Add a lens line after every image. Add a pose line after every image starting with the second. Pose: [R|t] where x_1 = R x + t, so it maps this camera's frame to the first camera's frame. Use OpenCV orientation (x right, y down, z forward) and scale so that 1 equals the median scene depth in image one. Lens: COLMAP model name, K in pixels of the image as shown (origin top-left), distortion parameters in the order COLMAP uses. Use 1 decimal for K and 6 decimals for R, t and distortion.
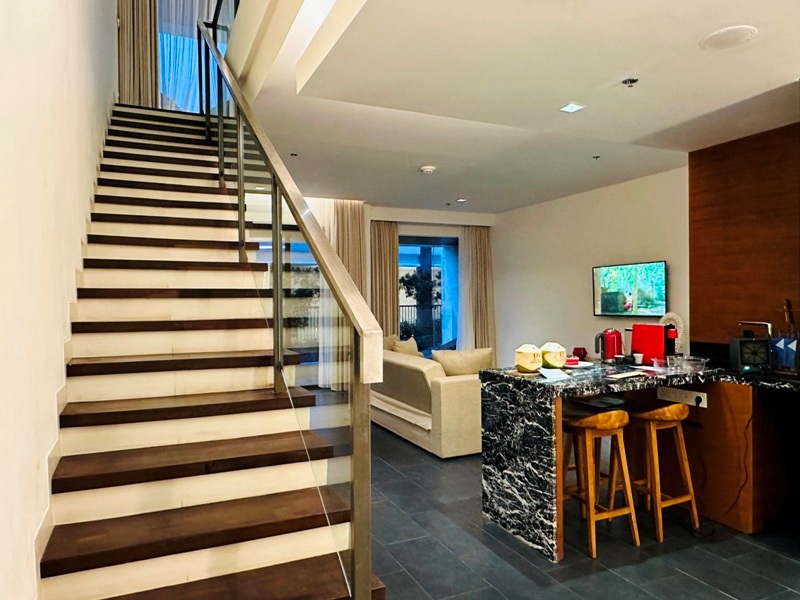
lens RADIAL K [[529.7, 0, 399.7], [0, 529.7, 305.8], [0, 0, 1]] dist [-0.003964, -0.000184]
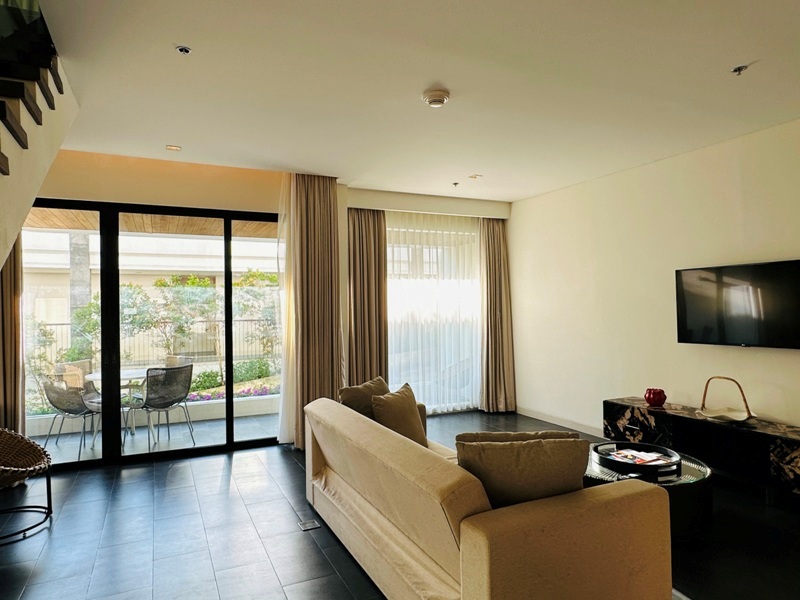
lens RADIAL K [[508.4, 0, 399.7], [0, 508.4, 296.6], [0, 0, 1]] dist [0.006773, 0.000535]
pose [[0.999749, -0.004245, 0.022000, -0.001303], [0.004783, 0.999689, -0.024468, -0.069696], [-0.021889, 0.024567, 0.999459, 0.885248]]
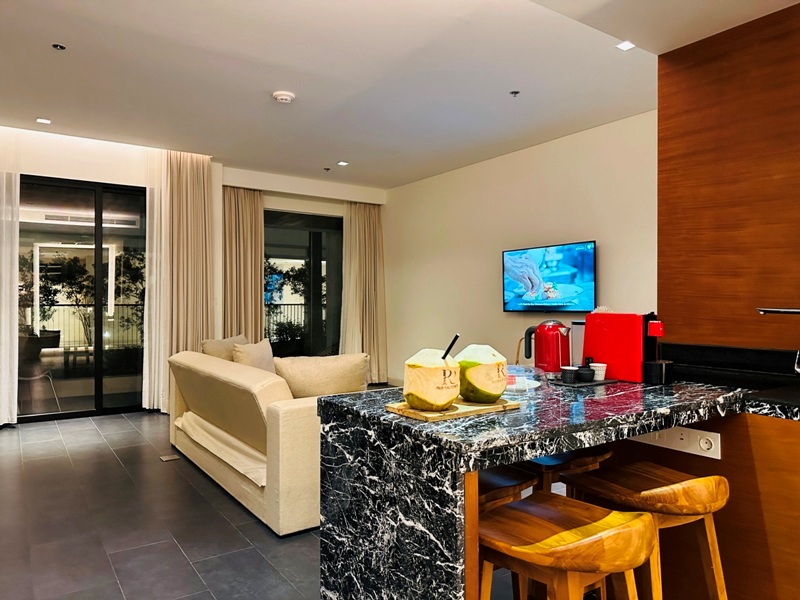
lens RADIAL K [[559.1, 0, 396.7], [0, 559.1, 302.5], [0, 0, 1]] dist [0.049532, -0.036671]
pose [[0.983723, 0.010111, 0.179406, 0.128746], [-0.008556, 0.999919, -0.009437, 0.033505], [-0.179487, 0.007748, 0.983730, 0.458890]]
